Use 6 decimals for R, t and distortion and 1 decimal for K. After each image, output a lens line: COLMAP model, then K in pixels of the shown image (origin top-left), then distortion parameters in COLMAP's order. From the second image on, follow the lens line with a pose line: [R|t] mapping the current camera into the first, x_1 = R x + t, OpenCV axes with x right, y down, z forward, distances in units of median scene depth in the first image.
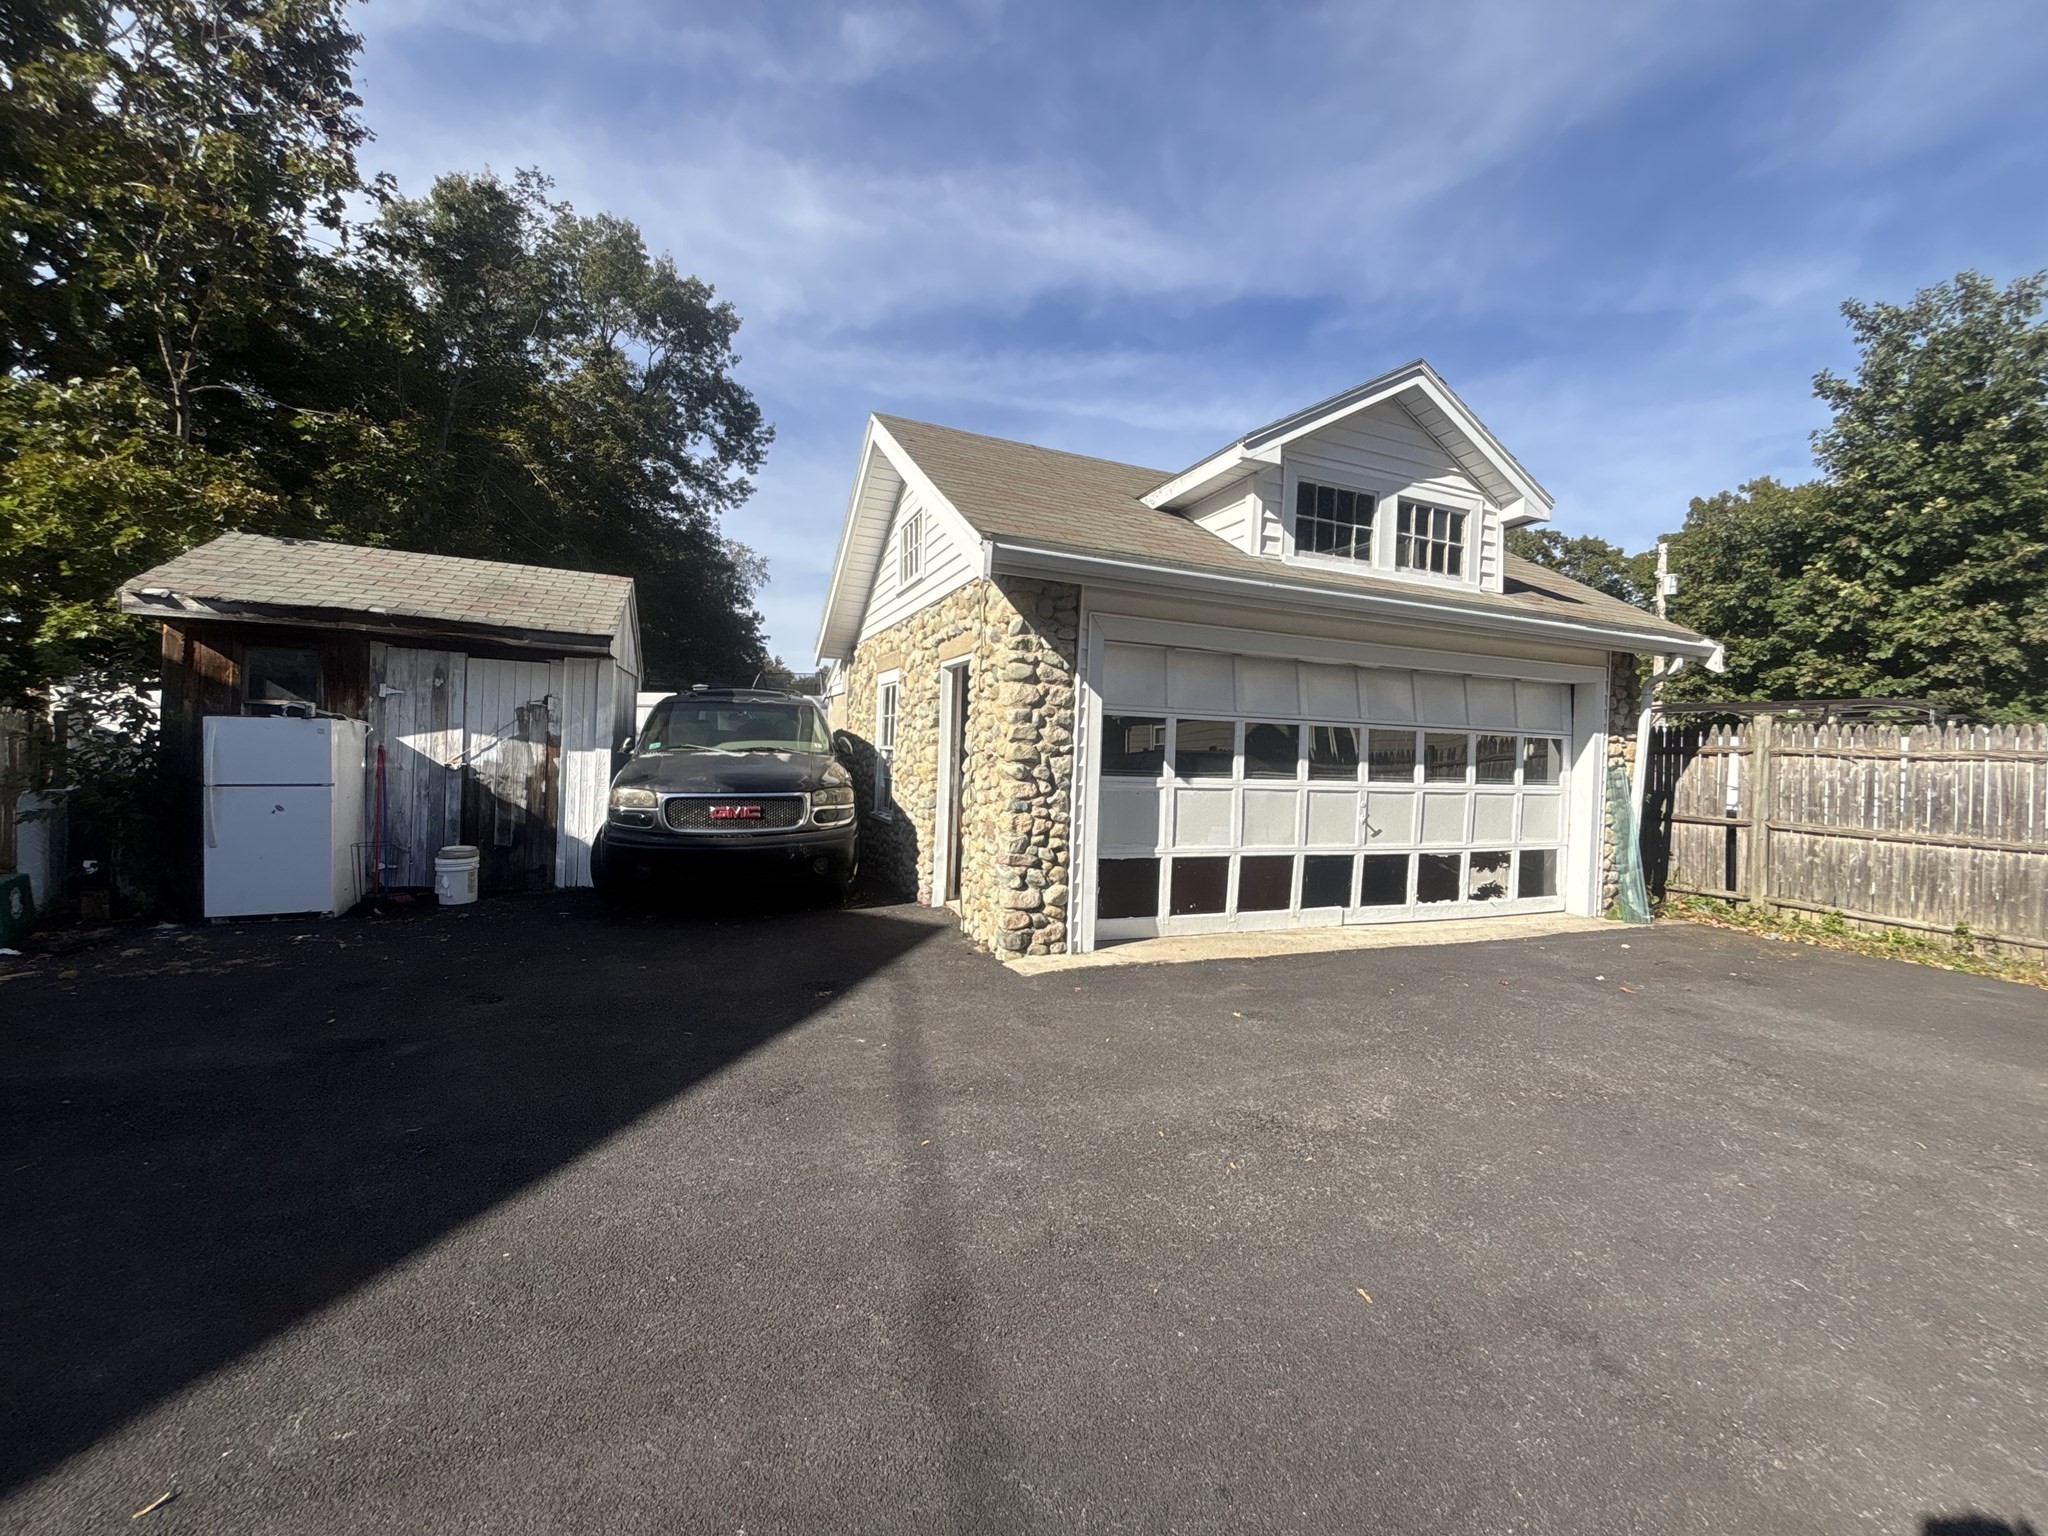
lens RADIAL K [[812.9, 0, 1020.6], [0, 812.9, 766.8], [0, 0, 1]] dist [0.002268, 0.000009]
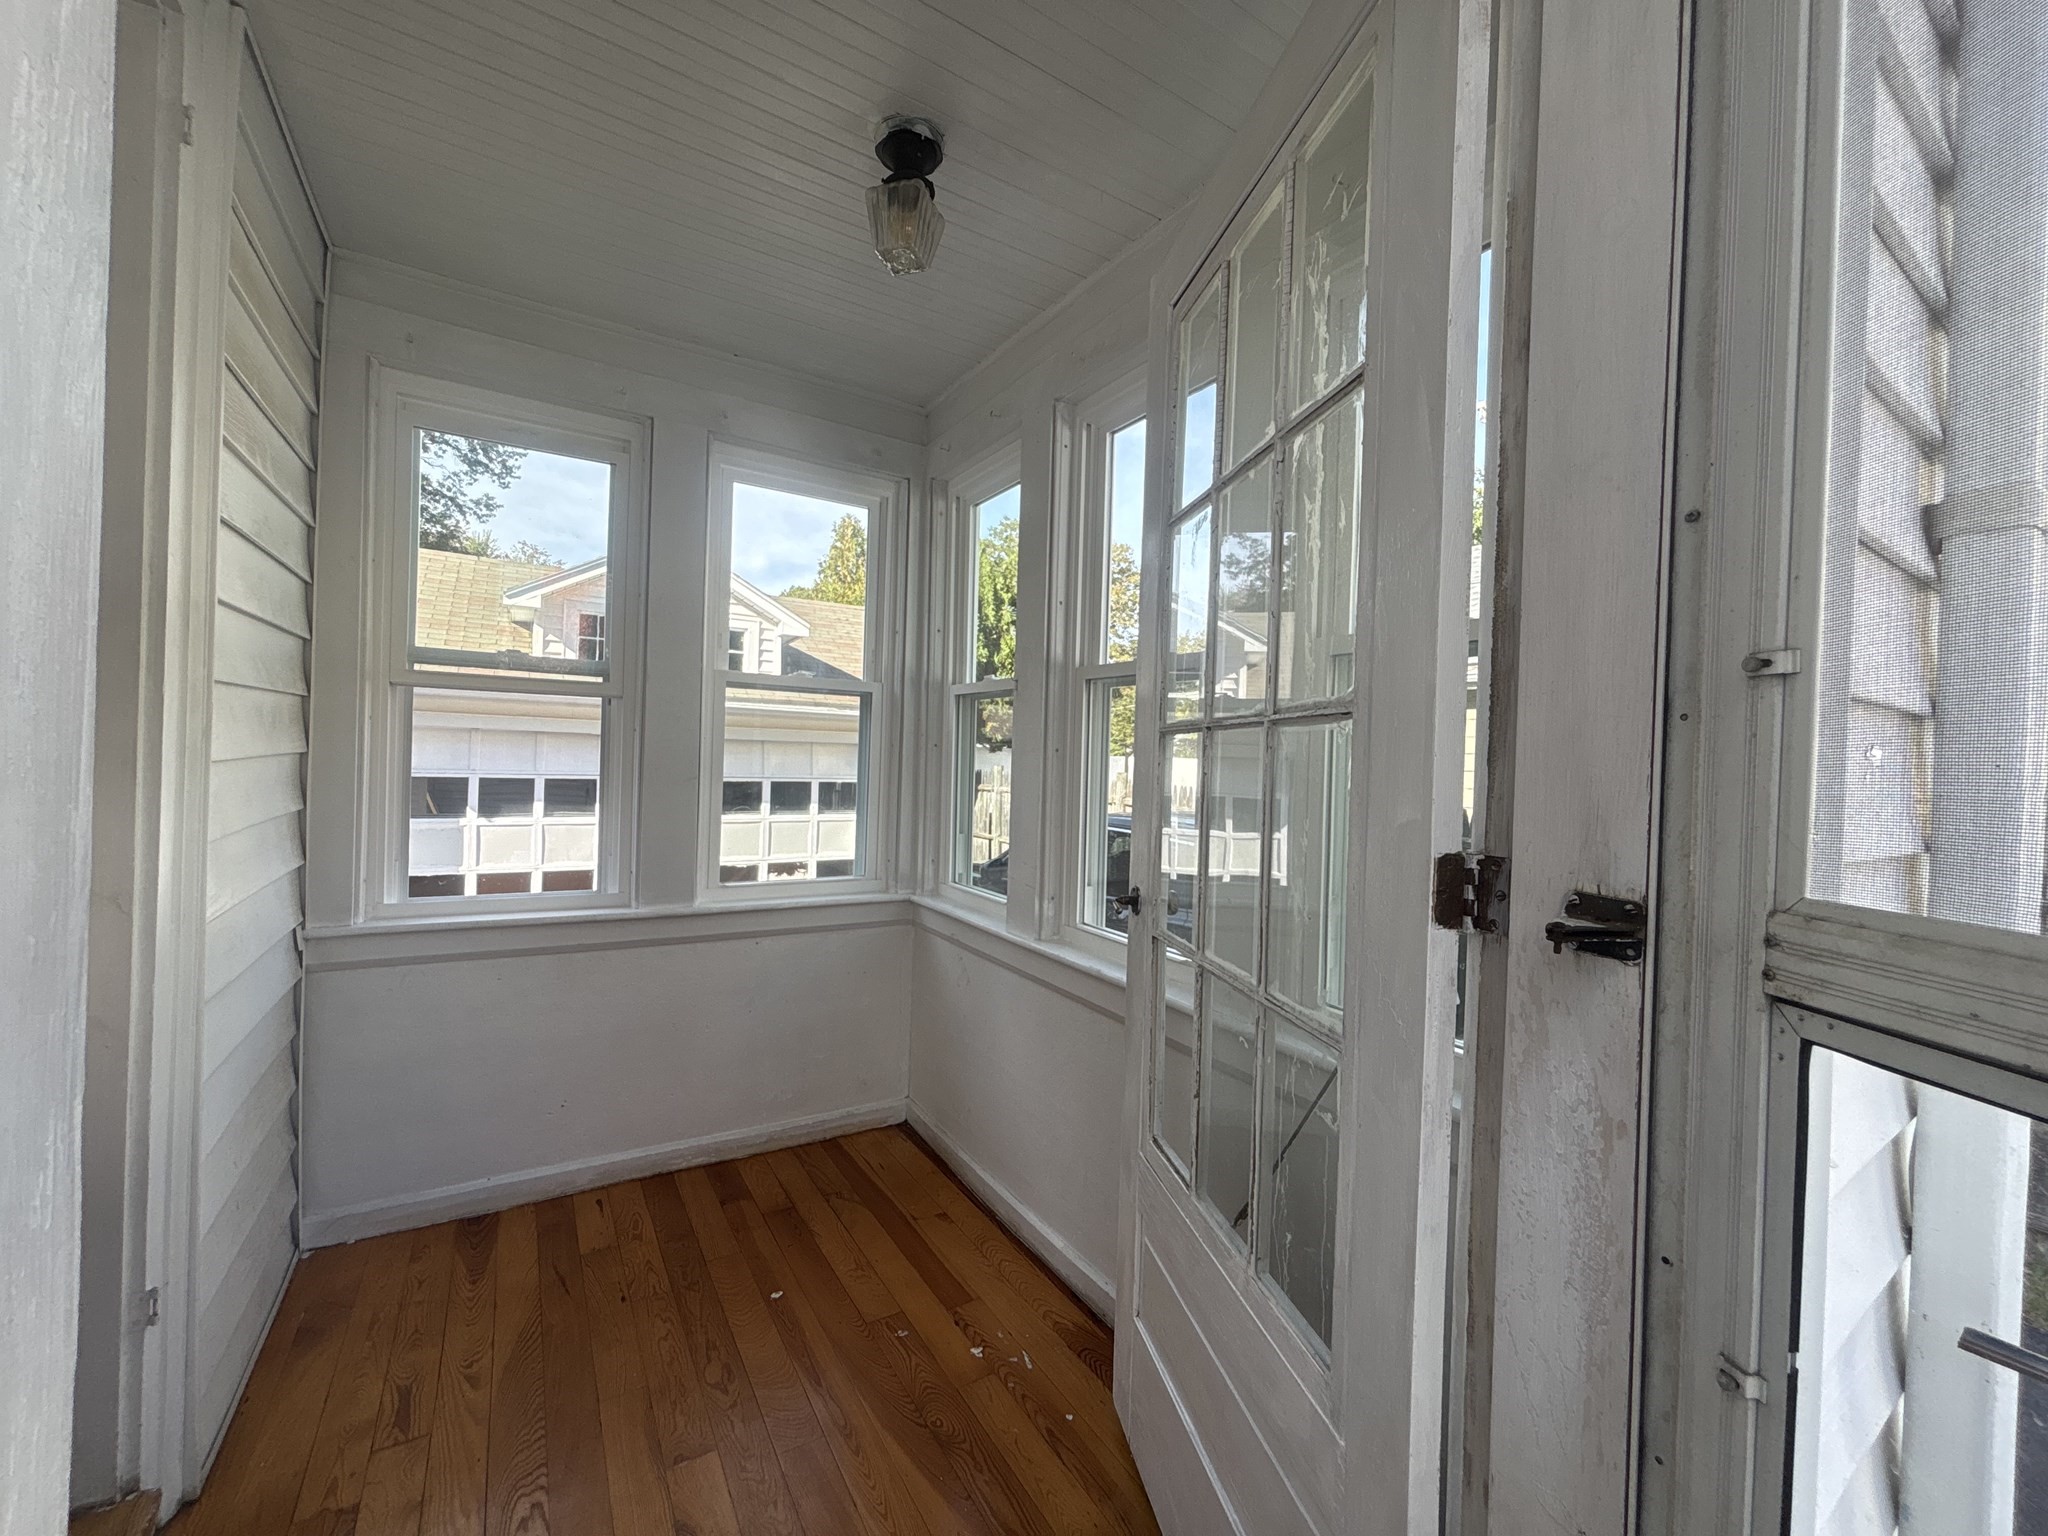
lens RADIAL K [[812.9, 0, 1031.3], [0, 812.9, 760.7], [0, 0, 1]] dist [0.002268, 0.000009]
pose [[0.985953, -0.004125, 0.166970, 0.800196], [0.006127, 0.999915, -0.011478, -0.057656], [-0.166909, 0.012340, 0.985895, -0.515767]]
